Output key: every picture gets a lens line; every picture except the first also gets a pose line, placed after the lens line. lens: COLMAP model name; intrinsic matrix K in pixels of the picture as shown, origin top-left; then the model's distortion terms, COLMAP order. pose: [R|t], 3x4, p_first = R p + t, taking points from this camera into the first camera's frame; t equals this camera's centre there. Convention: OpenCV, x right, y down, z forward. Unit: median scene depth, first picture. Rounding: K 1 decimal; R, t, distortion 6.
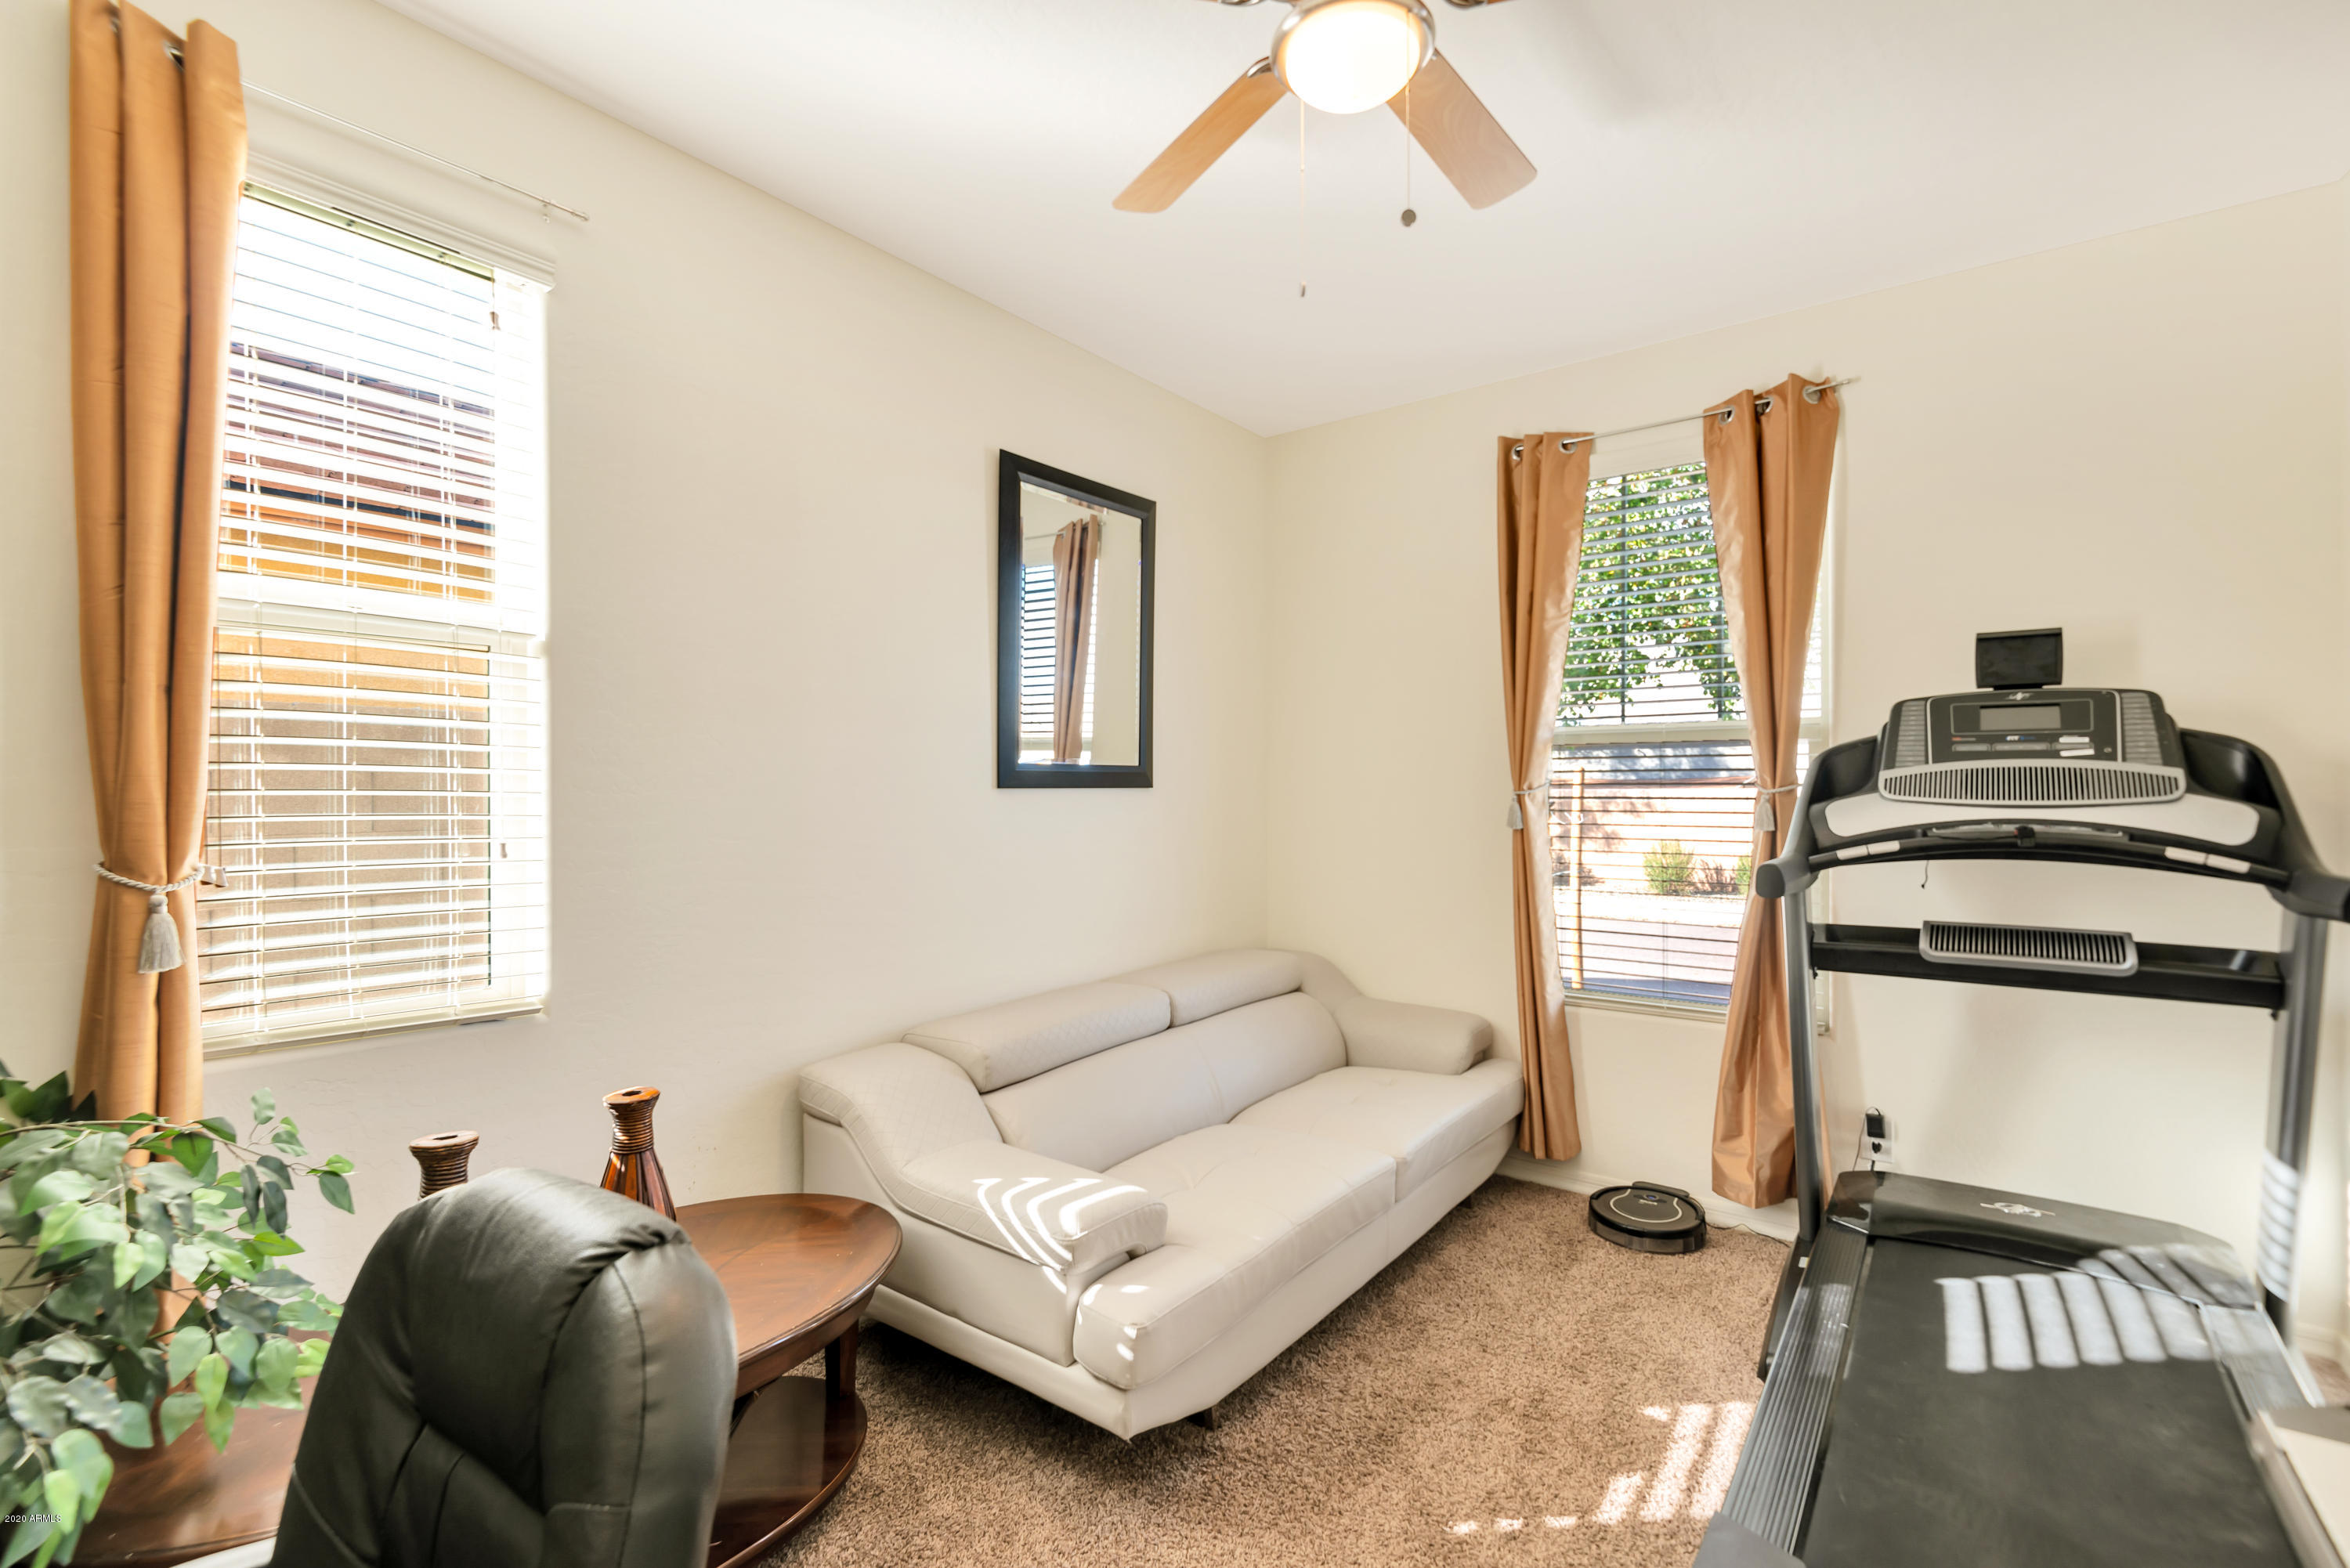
lens RADIAL K [[1069.4, 0, 1162.9], [0, 1069.4, 783.9], [0, 0, 1]] dist [0.003435, -0.007649]
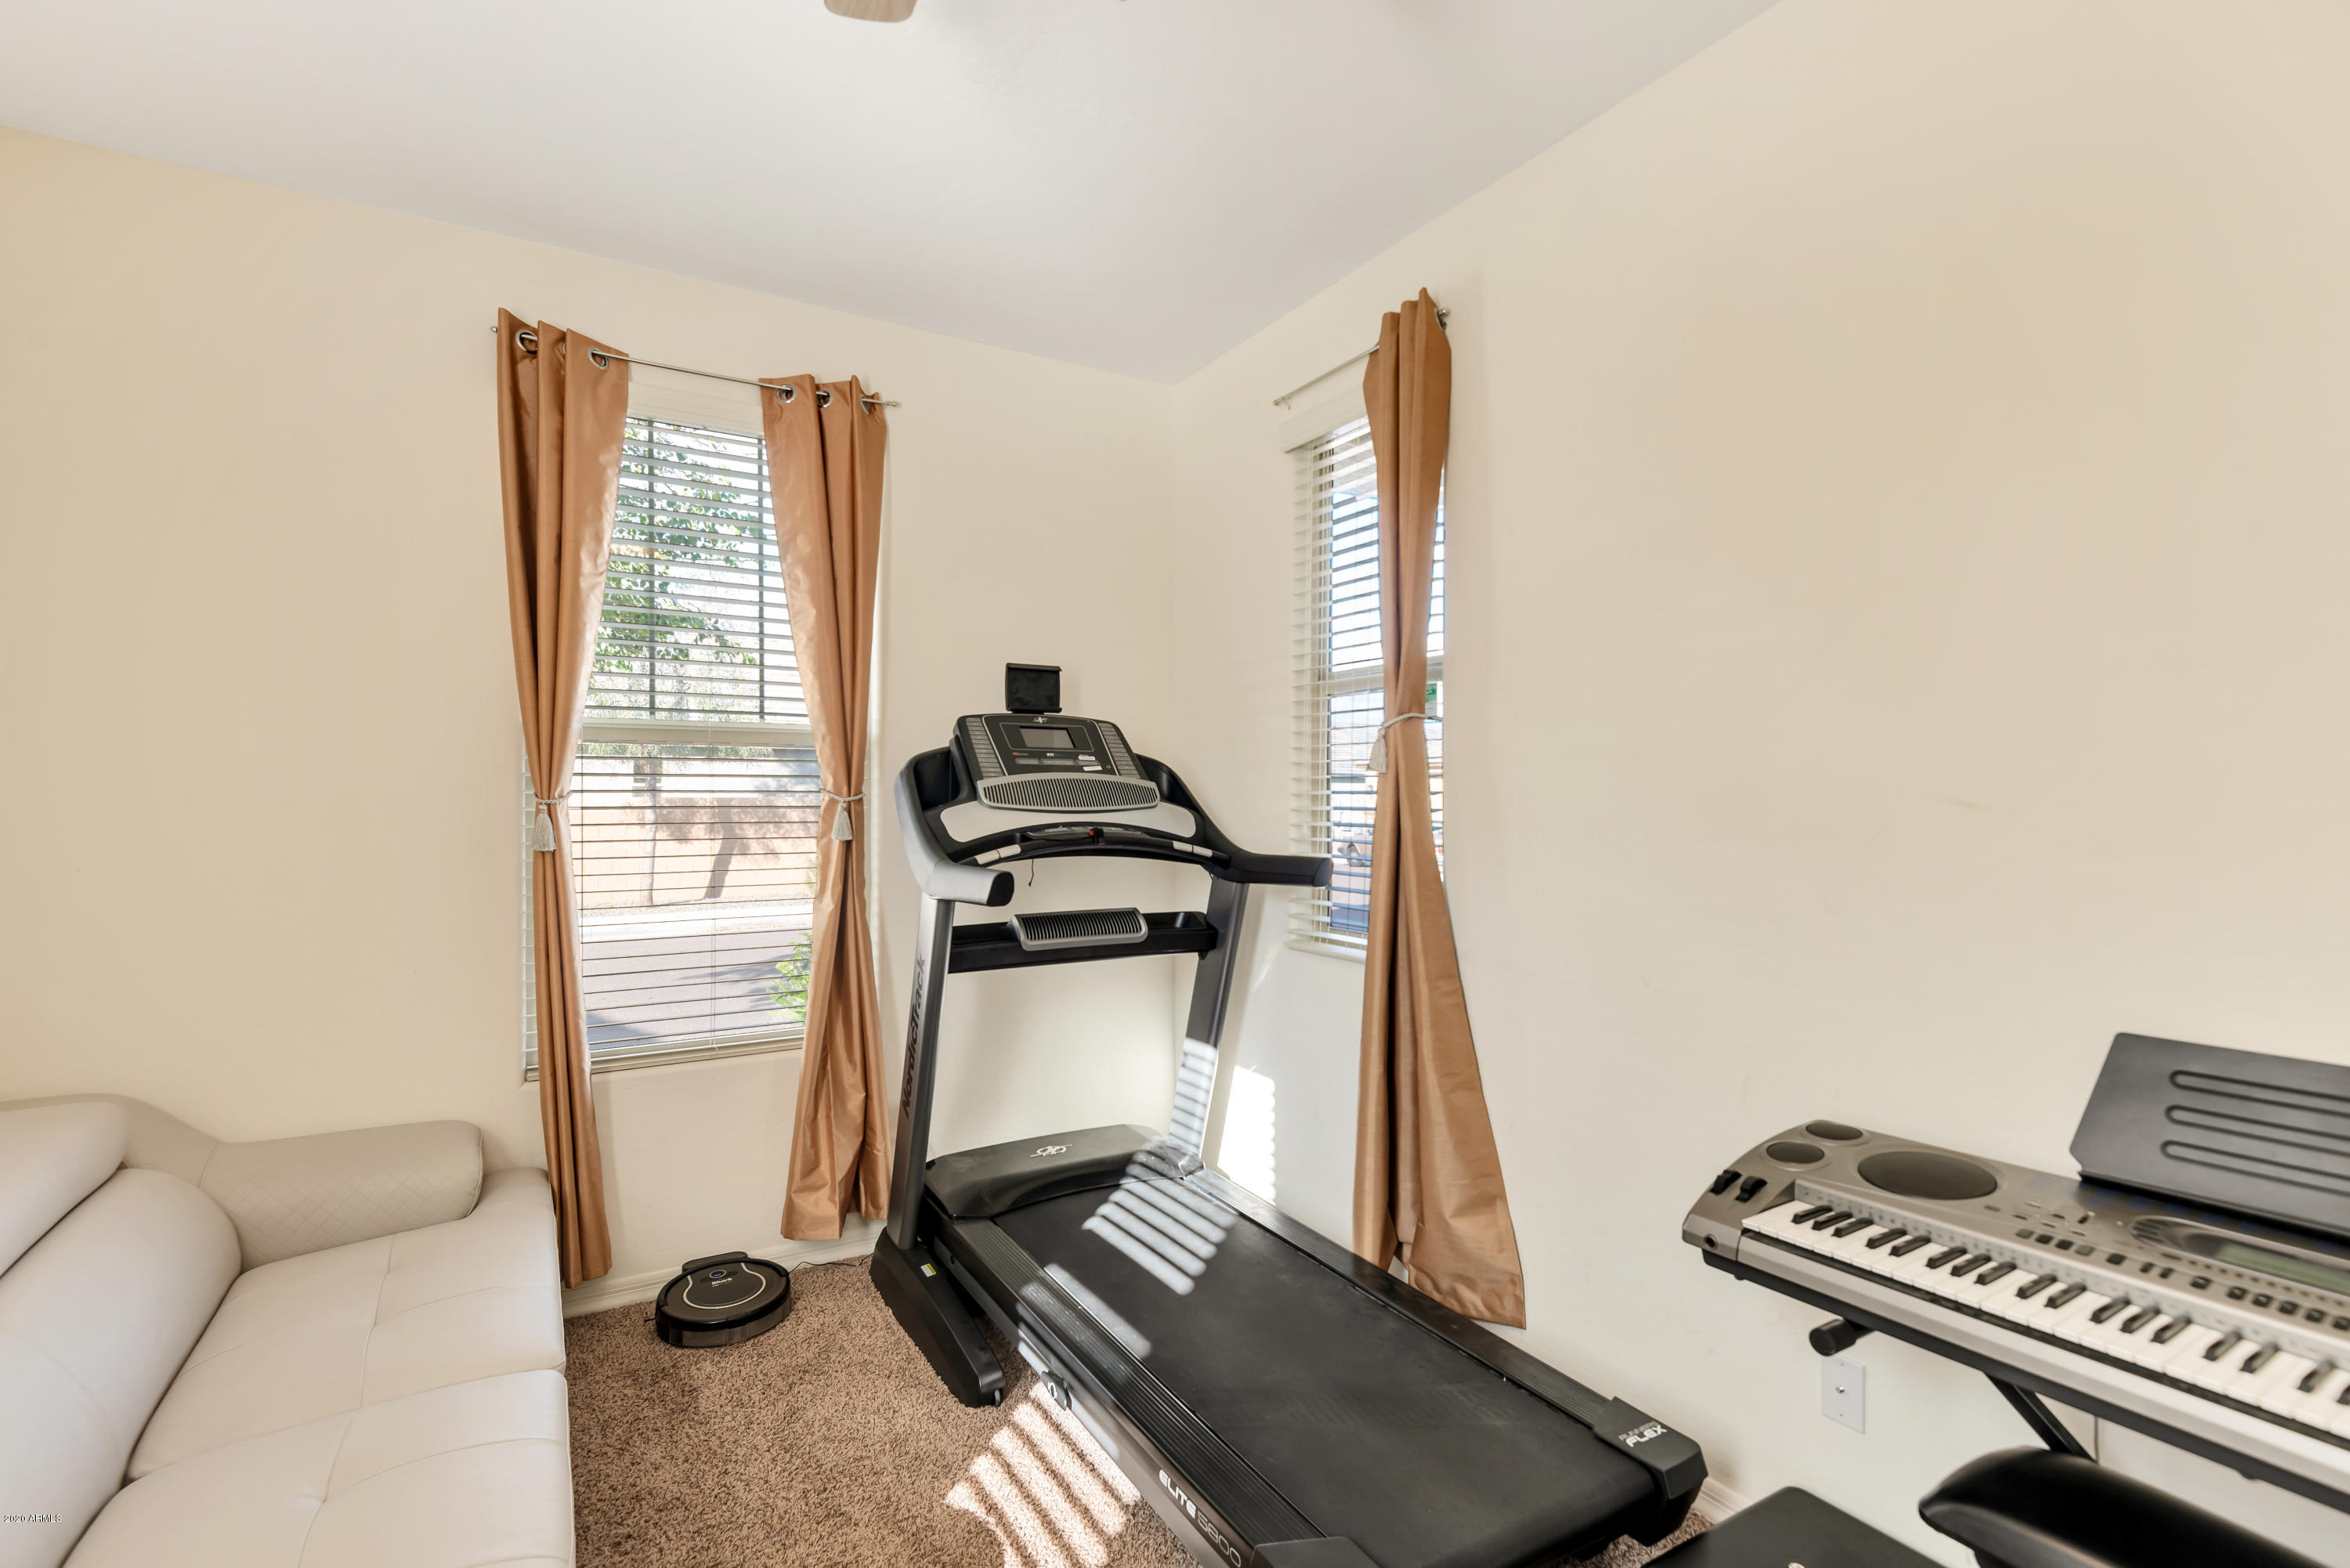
lens RADIAL K [[1069.4, 0, 1162.9], [0, 1069.4, 783.9], [0, 0, 1]] dist [0.003435, -0.007649]
pose [[0.361708, 0.011306, 0.932223, -0.258166], [-0.005637, 0.999935, -0.009940, 0.000991], [-0.932274, -0.001659, 0.361749, 0.431613]]
